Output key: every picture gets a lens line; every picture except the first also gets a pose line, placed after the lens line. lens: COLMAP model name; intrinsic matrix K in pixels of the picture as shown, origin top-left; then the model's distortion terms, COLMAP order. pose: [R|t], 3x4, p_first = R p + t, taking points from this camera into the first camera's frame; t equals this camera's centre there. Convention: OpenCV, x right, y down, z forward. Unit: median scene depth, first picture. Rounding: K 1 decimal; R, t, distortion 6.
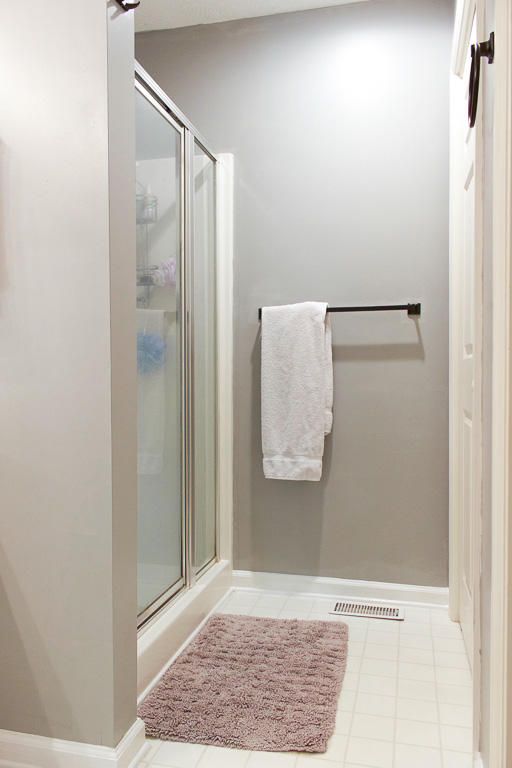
lens RADIAL K [[627.7, 0, 264.3], [0, 627.7, 382.3], [0, 0, 1]] dist [0.011303, -0.018762]
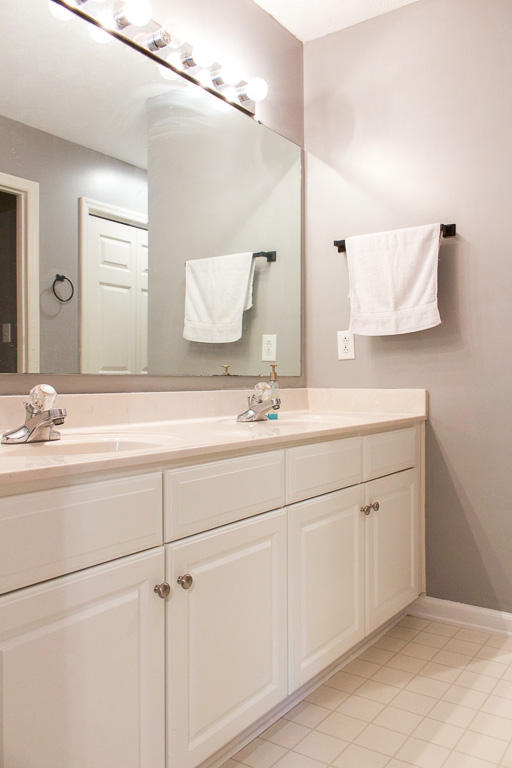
lens RADIAL K [[627.7, 0, 256.7], [0, 627.7, 383.1], [0, 0, 1]] dist [0.011303, -0.018762]
pose [[0.928254, -0.005590, -0.371904, -0.184409], [0.002730, 0.999963, -0.008216, 0.001111], [0.371936, 0.006612, 0.928235, -0.412309]]
